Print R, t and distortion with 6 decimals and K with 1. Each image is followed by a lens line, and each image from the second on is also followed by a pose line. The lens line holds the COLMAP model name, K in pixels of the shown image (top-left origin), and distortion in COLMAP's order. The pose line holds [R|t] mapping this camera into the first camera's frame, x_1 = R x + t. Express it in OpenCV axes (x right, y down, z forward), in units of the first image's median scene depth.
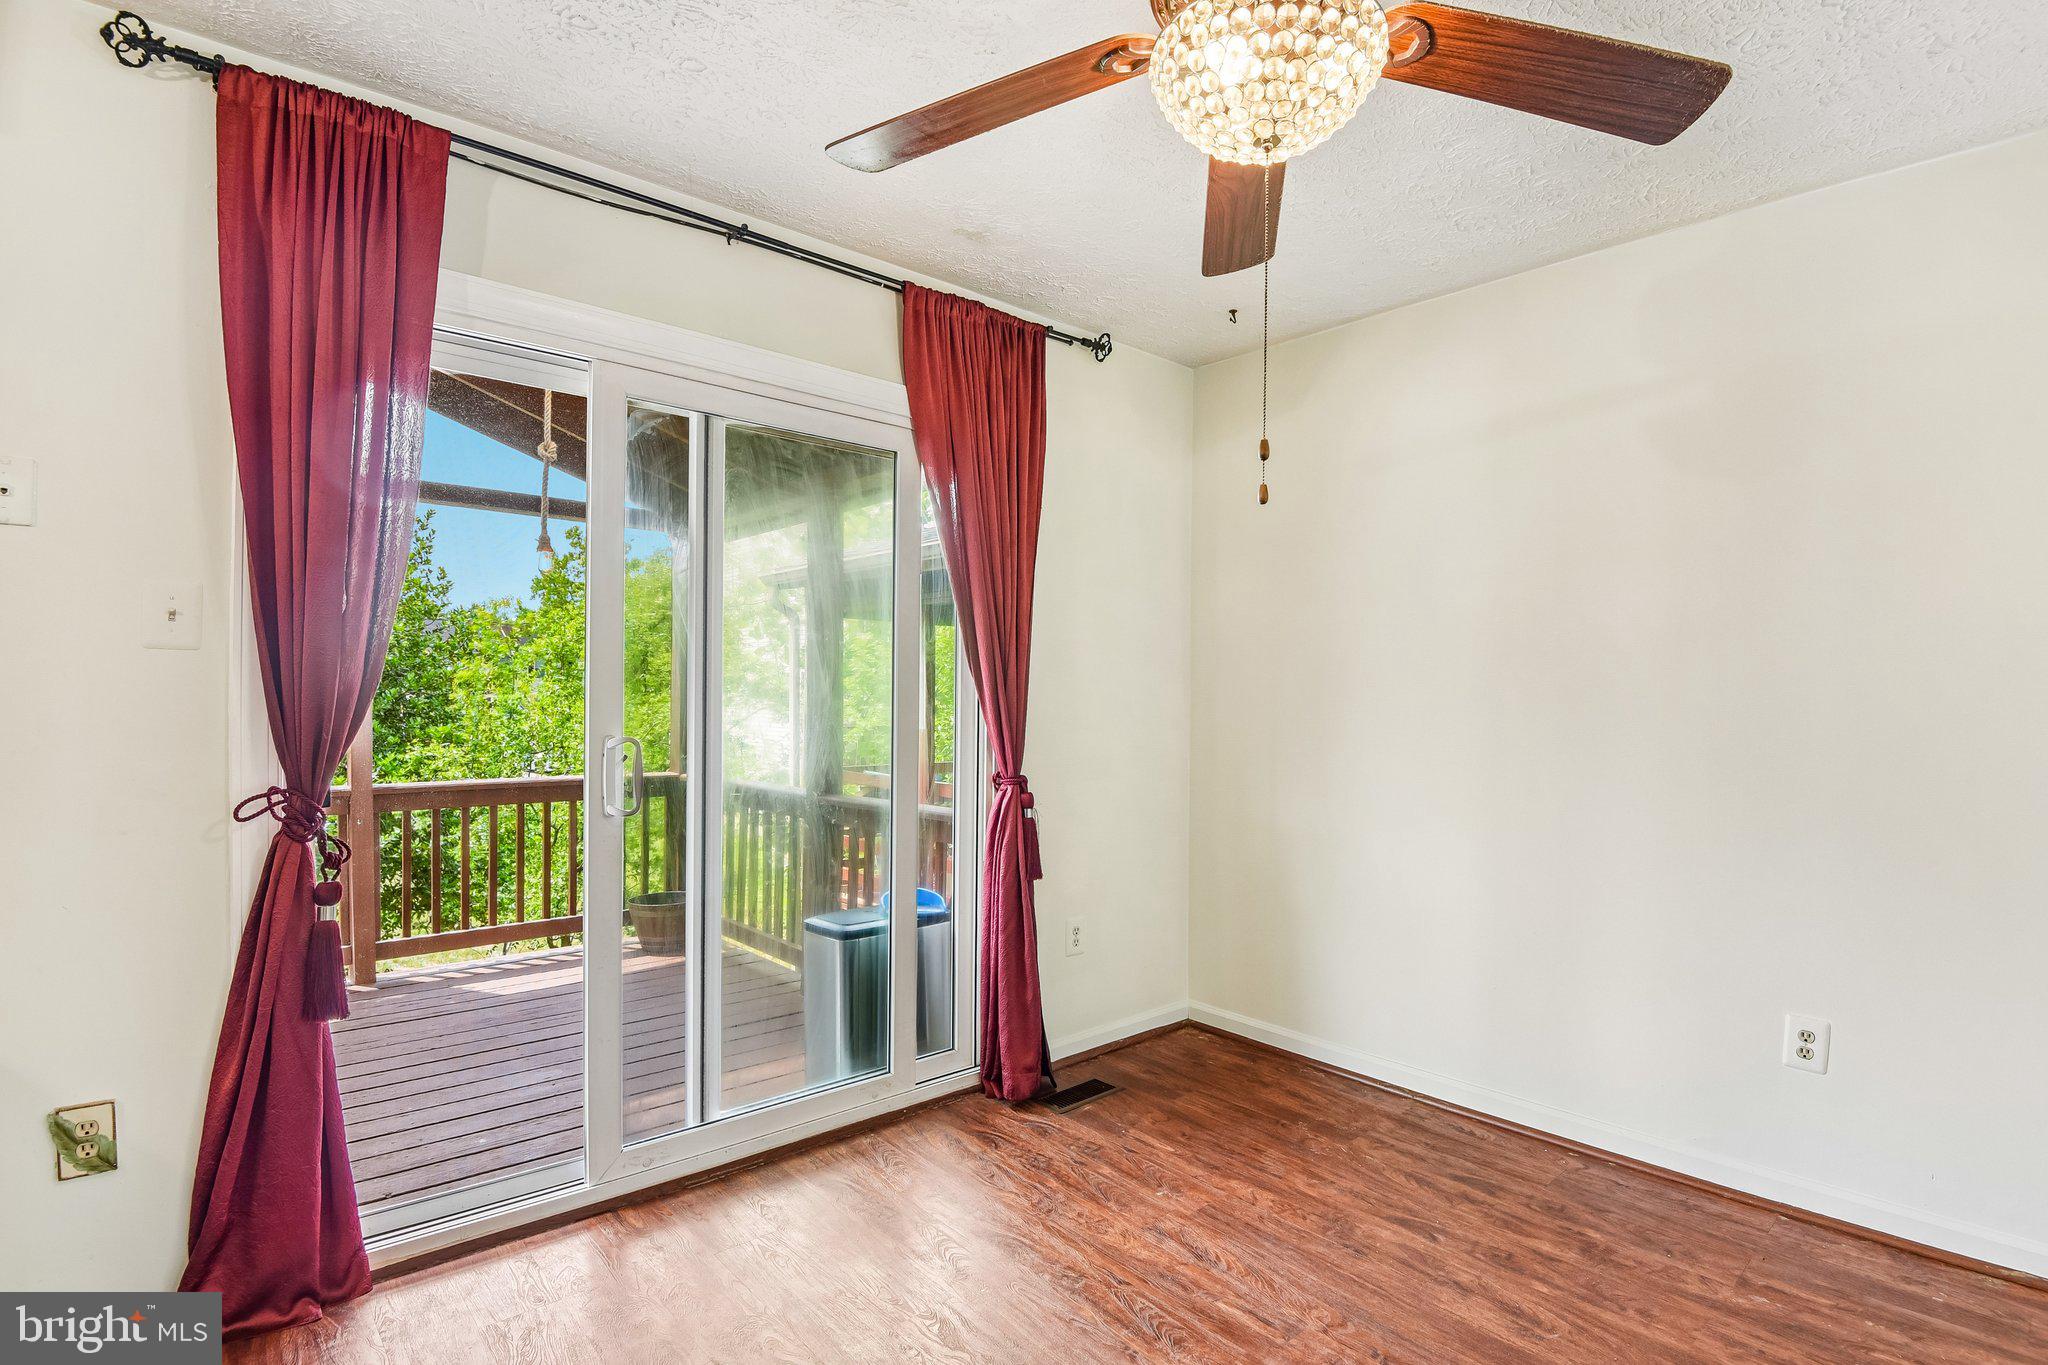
lens RADIAL K [[967.6, 0, 1014.2], [0, 967.6, 707.5], [0, 0, 1]] dist [-0.013876, -0.014578]
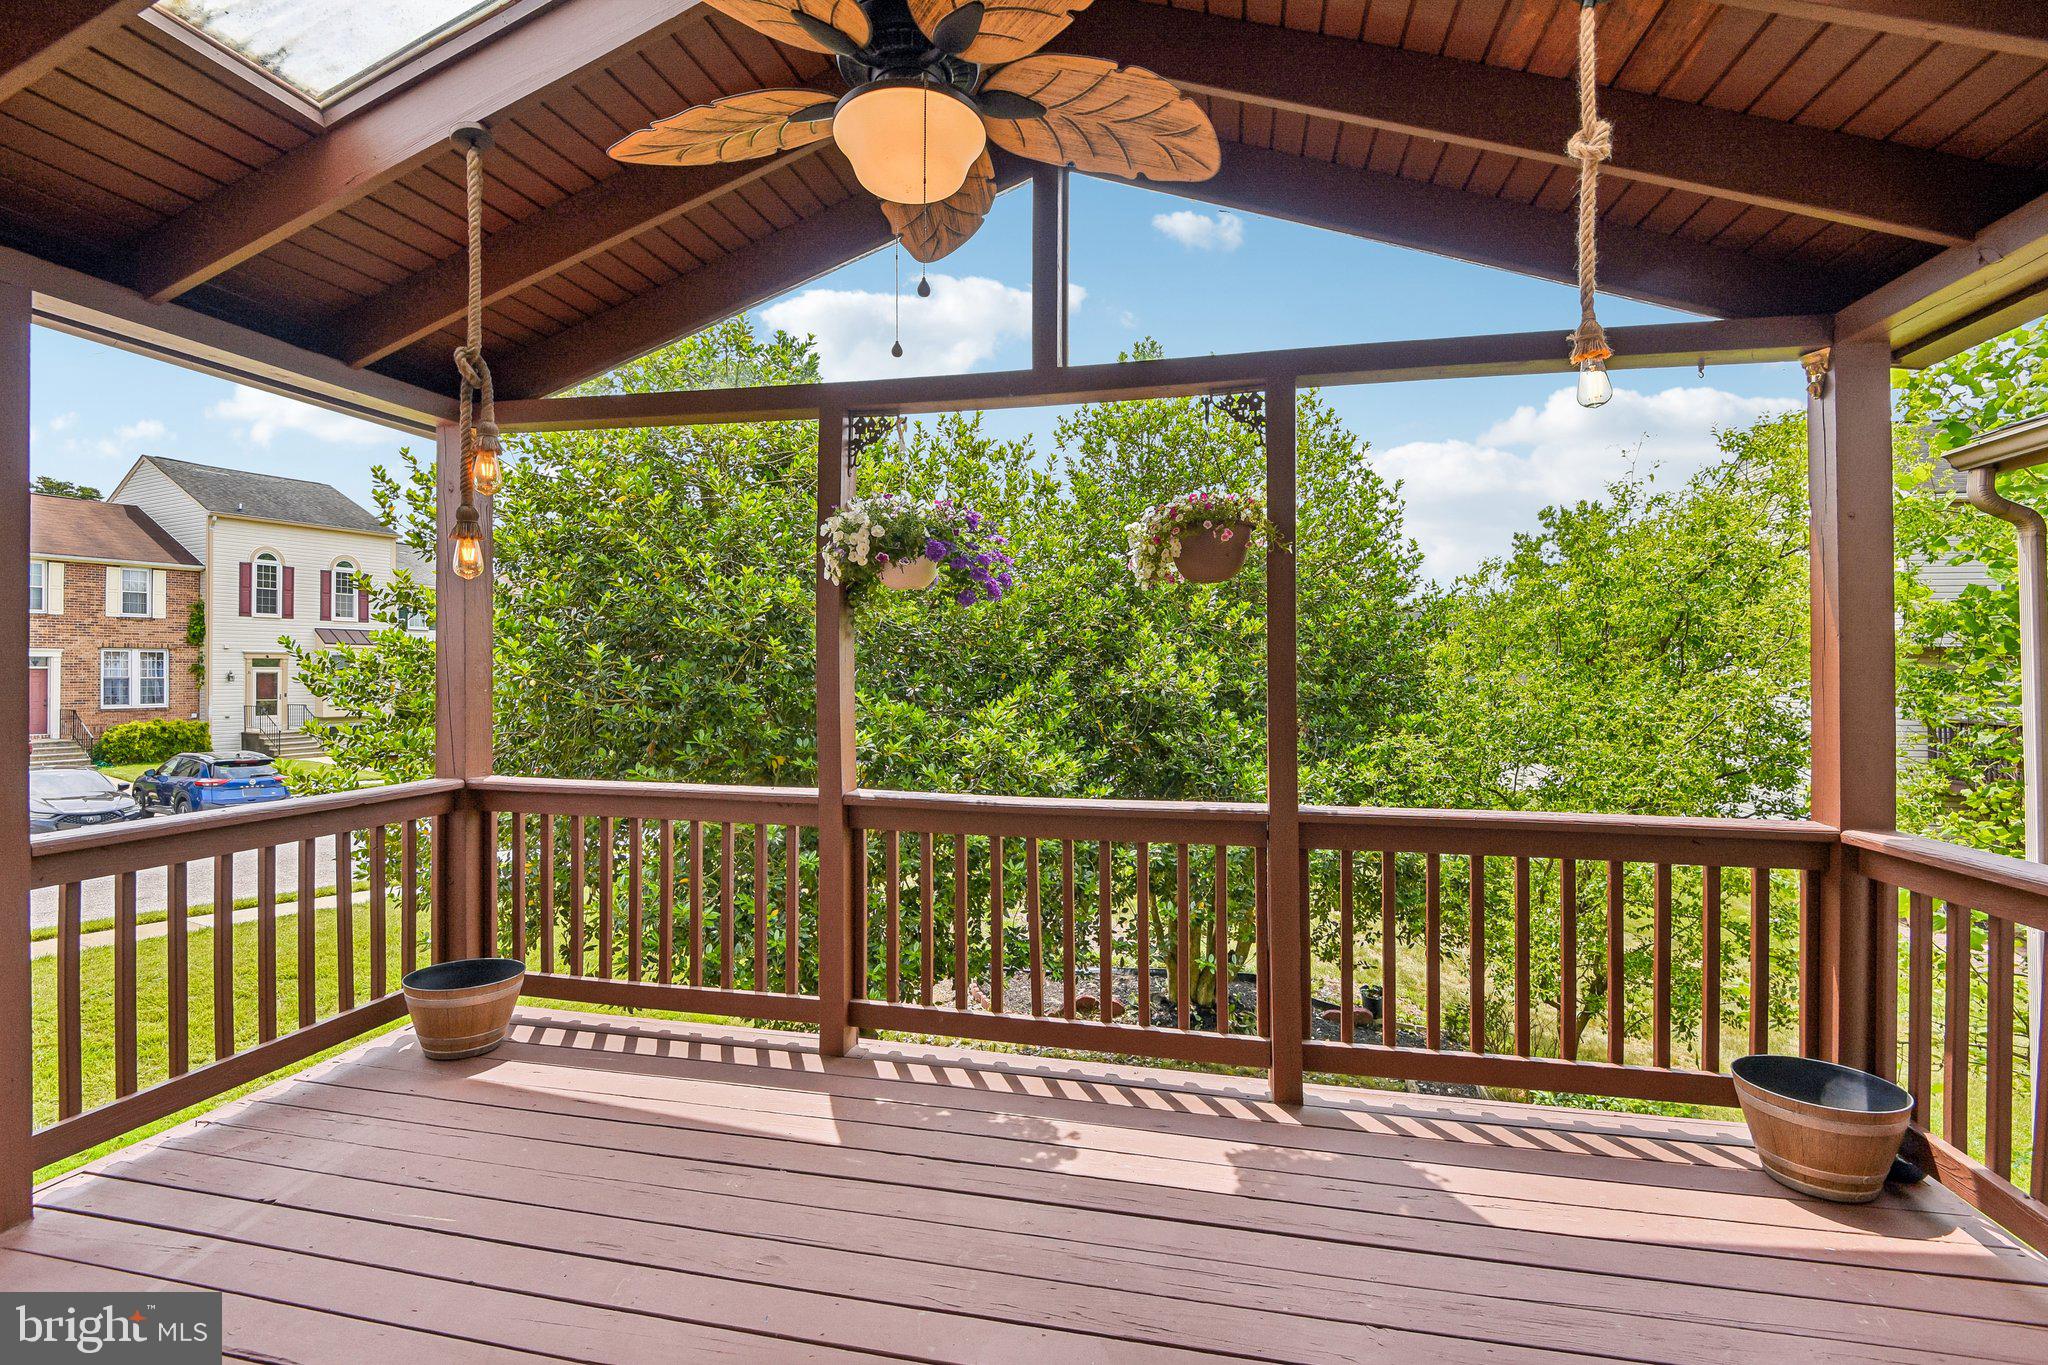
lens RADIAL K [[967.6, 0, 1014.2], [0, 967.6, 707.5], [0, 0, 1]] dist [-0.013876, -0.014578]
pose [[0.595477, 0.006360, -0.803347, -0.390113], [0.001783, 0.999956, 0.009239, 0.017414], [0.803370, -0.006934, 0.595439, 0.690585]]
